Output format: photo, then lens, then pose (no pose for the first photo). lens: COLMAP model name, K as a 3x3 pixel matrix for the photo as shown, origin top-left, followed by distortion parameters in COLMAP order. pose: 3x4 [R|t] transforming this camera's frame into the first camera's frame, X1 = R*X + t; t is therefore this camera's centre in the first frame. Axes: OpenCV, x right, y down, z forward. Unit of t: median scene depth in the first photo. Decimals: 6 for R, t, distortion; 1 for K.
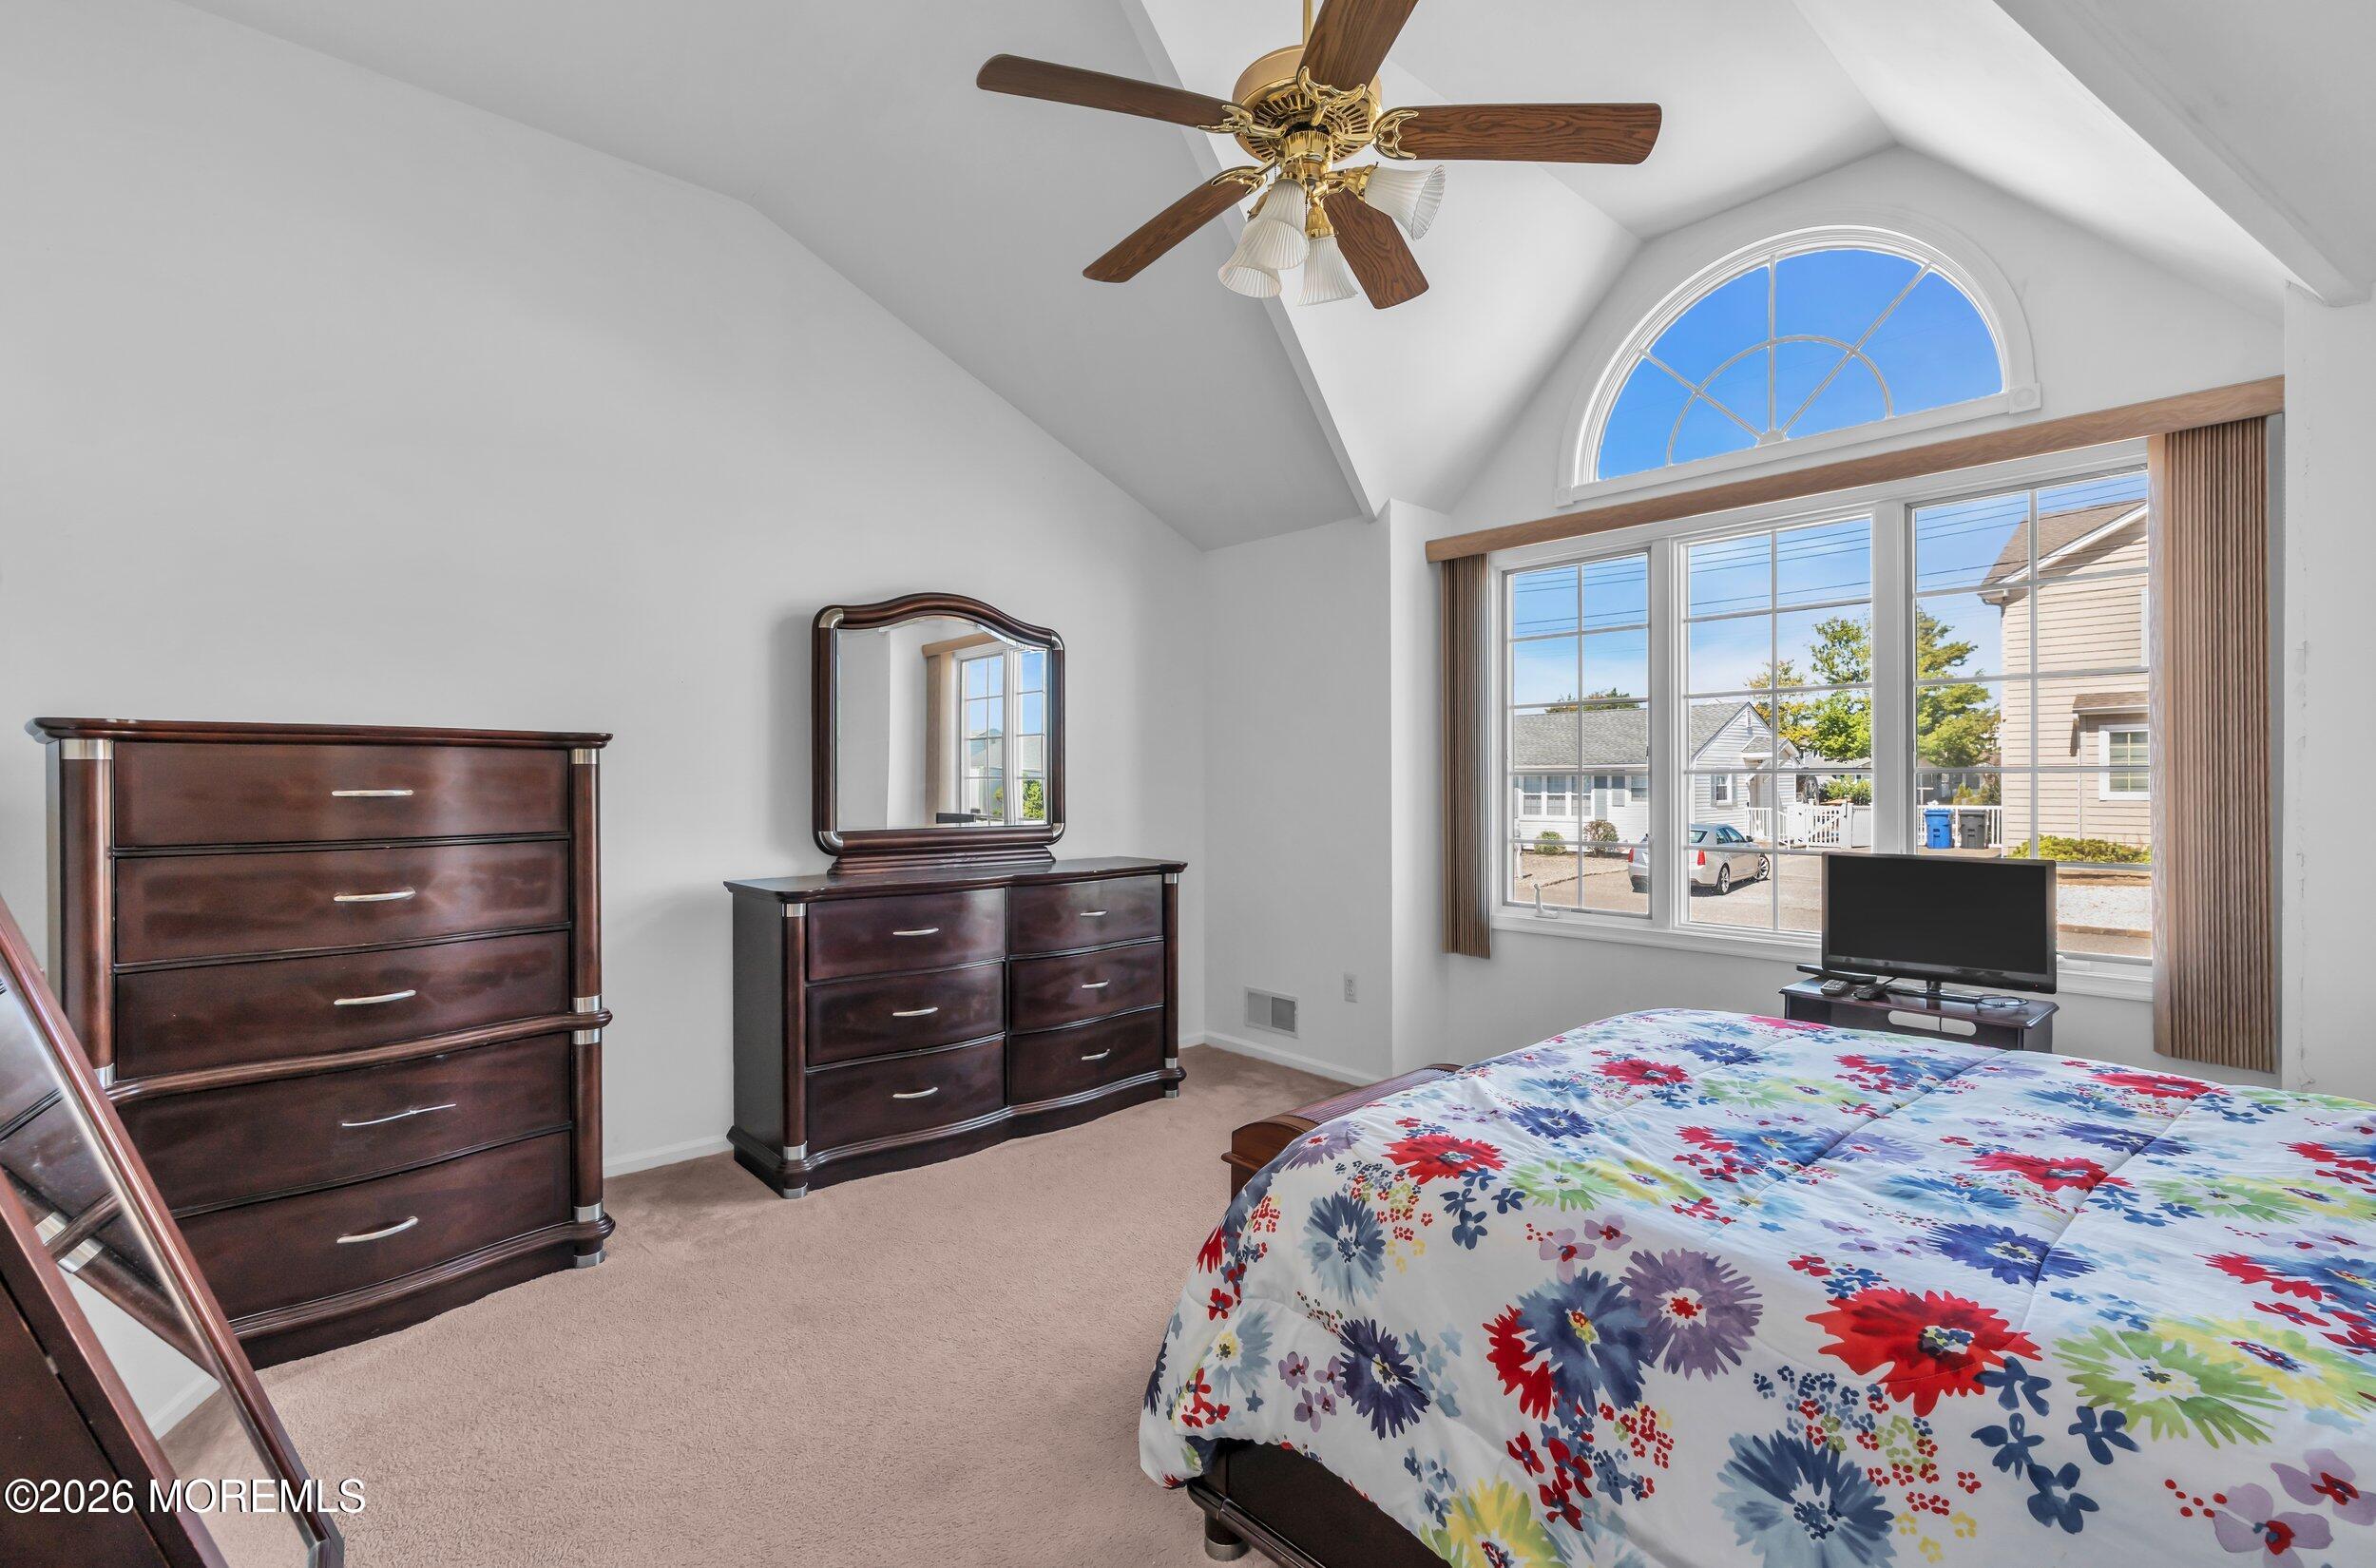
lens RADIAL K [[1070.2, 0, 1164.8], [0, 1070.2, 787.1], [0, 0, 1]] dist [-0.004749, 0.000645]
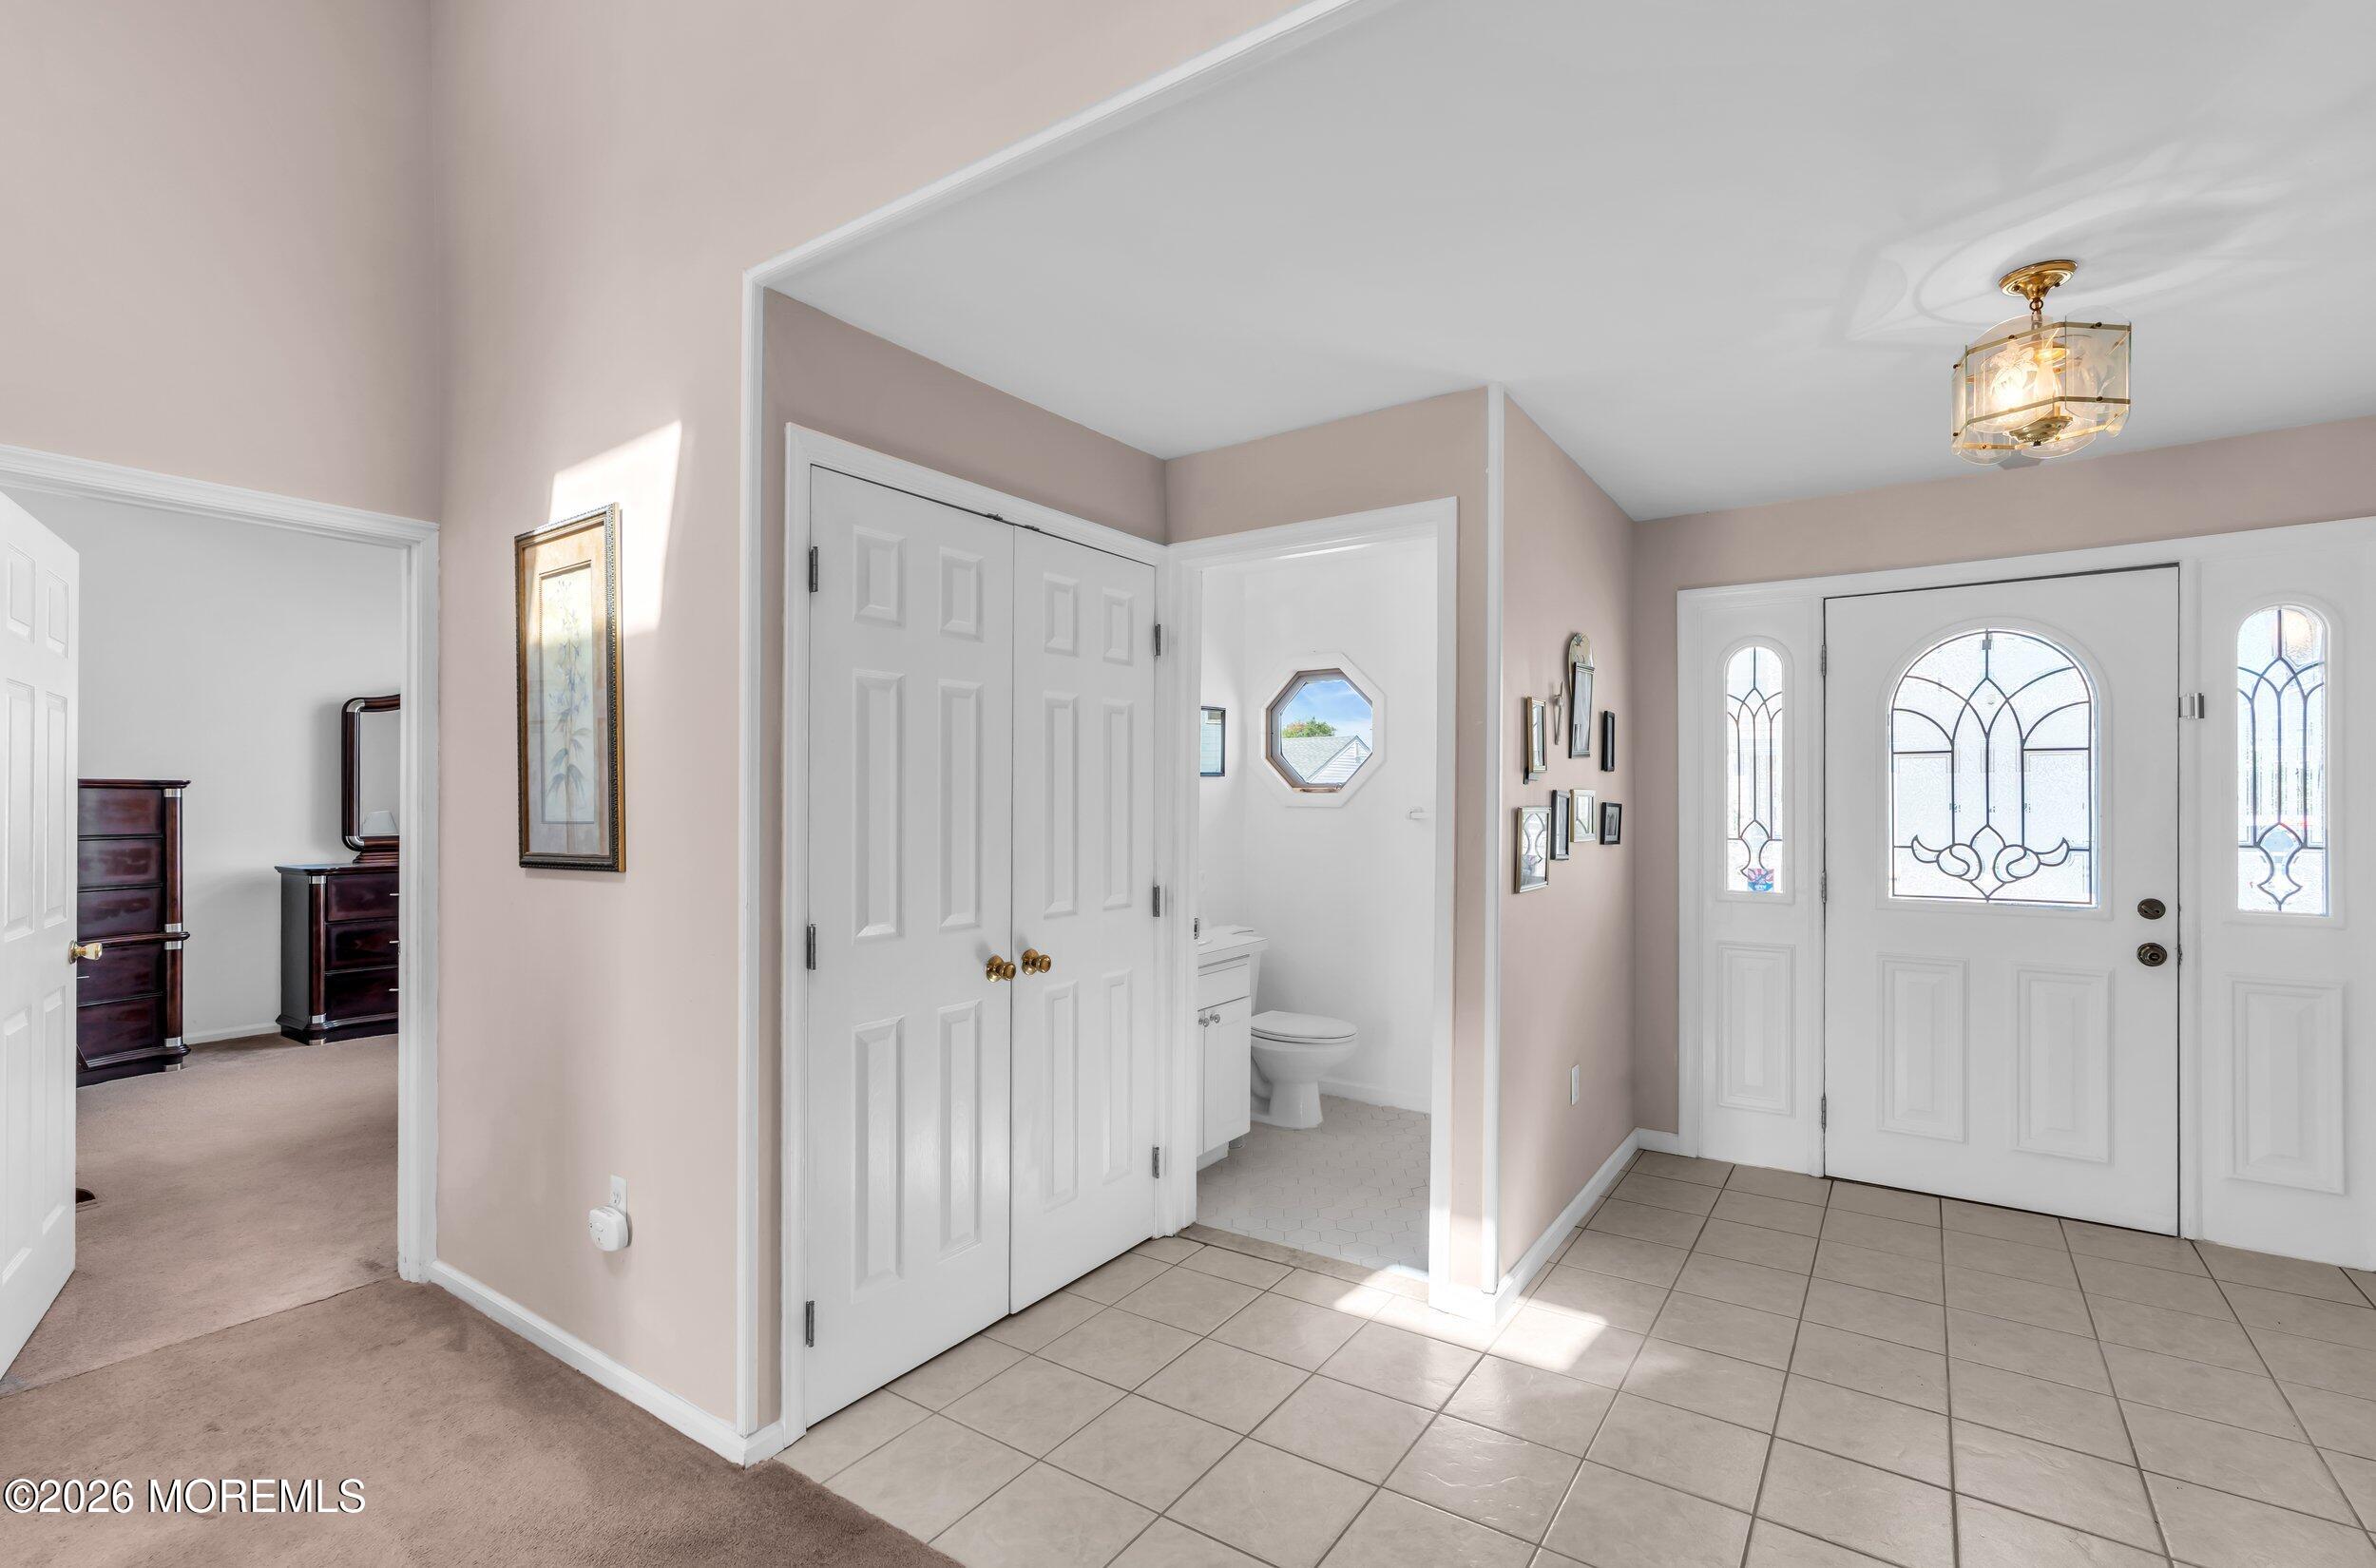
lens RADIAL K [[1070.2, 0, 1175.1], [0, 1070.2, 794.7], [0, 0, 1]] dist [-0.004749, 0.000645]
pose [[0.968554, 0.000146, 0.248803, 0.572923], [0.003015, 0.999920, -0.012321, 0.002508], [-0.248784, 0.012684, 0.968476, -1.029611]]
